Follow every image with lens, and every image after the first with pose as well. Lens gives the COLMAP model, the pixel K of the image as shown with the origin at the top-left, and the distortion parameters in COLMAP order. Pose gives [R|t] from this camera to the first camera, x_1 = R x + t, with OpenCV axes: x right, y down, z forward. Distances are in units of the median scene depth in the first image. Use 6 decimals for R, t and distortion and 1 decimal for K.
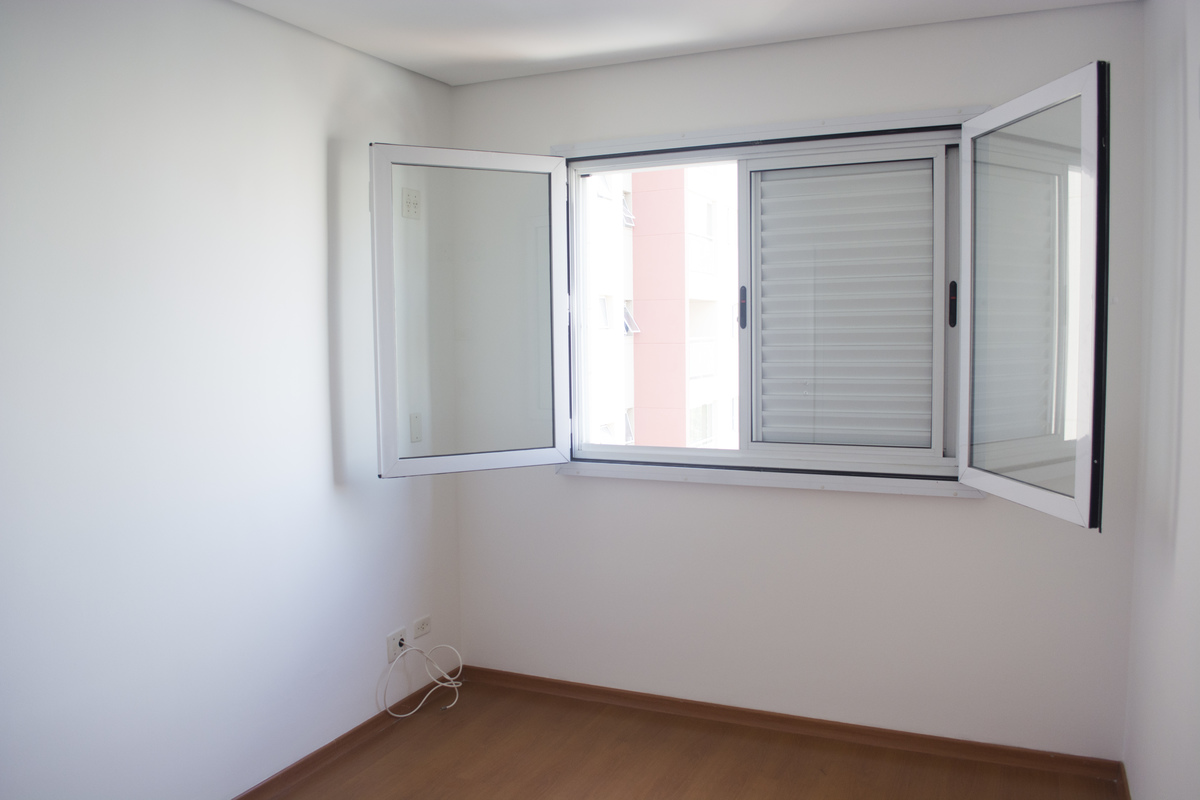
lens RADIAL K [[947.1, 0, 600.0], [0, 947.1, 400.0], [0, 0, 1]] dist [-0.087832, 0.009786]
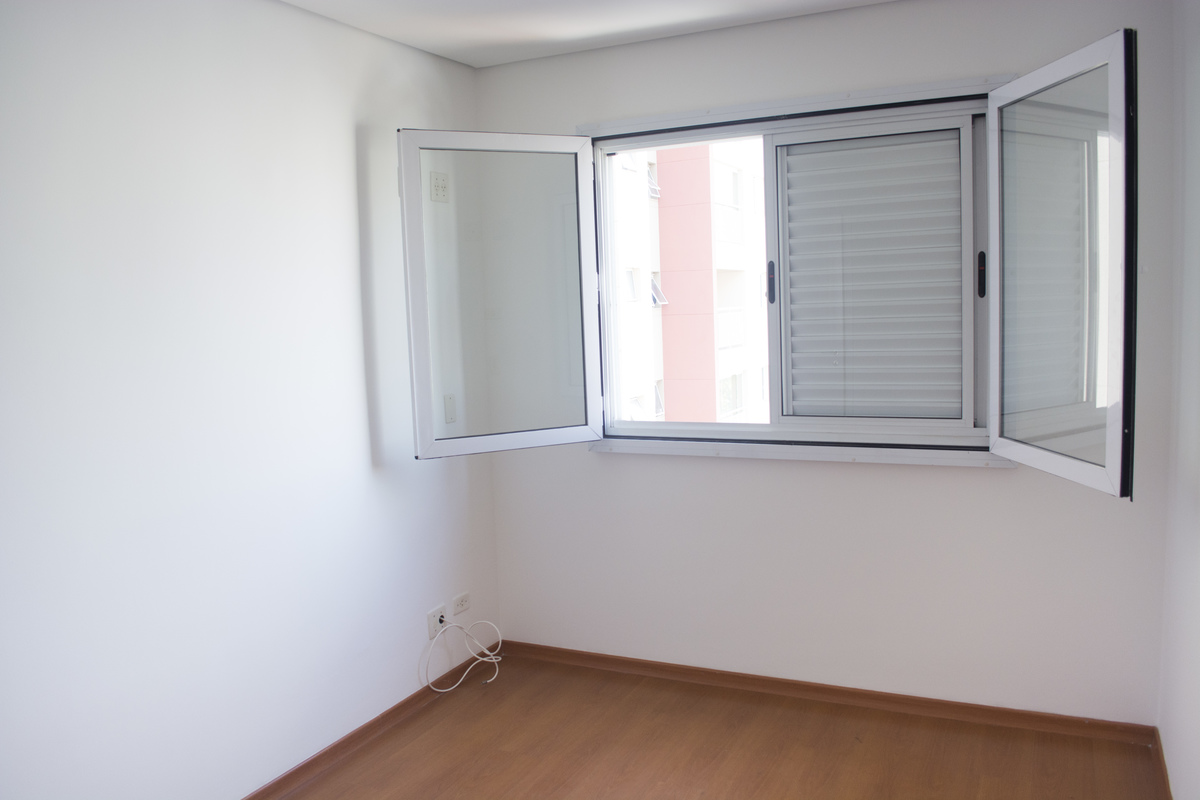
lens RADIAL K [[947.1, 0, 600.0], [0, 947.1, 400.0], [0, 0, 1]] dist [-0.087832, 0.009786]
pose [[0.999269, -0.021926, -0.031311, -0.002074], [0.022836, 0.999319, 0.029000, -0.006174], [0.030654, -0.029694, 0.999089, -0.011457]]
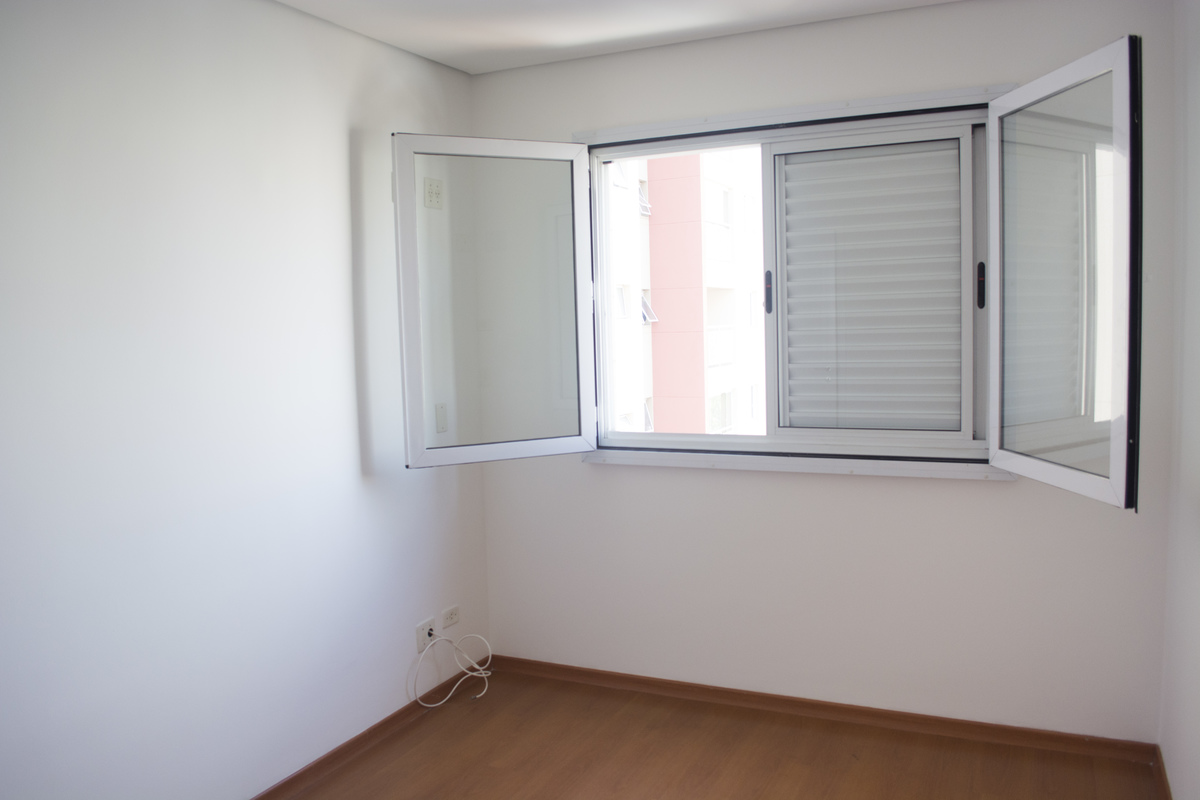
lens RADIAL K [[947.1, 0, 600.0], [0, 947.1, 400.0], [0, 0, 1]] dist [-0.087832, 0.009786]
pose [[0.999723, -0.014244, -0.018753, -0.008901], [0.014438, 0.999843, 0.010242, 0.002763], [0.018605, -0.010510, 0.999772, 0.003061]]
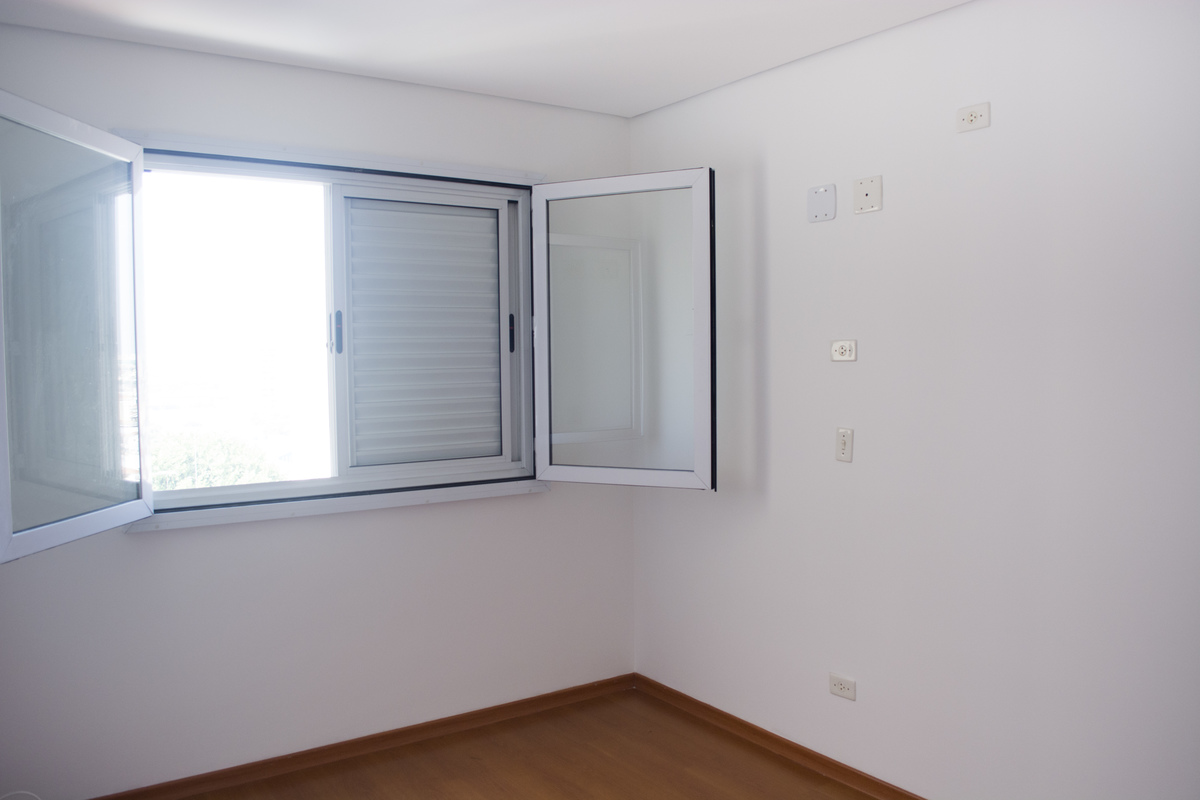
lens RADIAL K [[947.1, 0, 600.0], [0, 947.1, 400.0], [0, 0, 1]] dist [-0.087832, 0.009786]
pose [[0.510943, -0.033220, 0.858973, -0.559154], [0.066558, 0.997782, -0.001002, -0.007916], [-0.857034, 0.057684, 0.512020, 0.265495]]
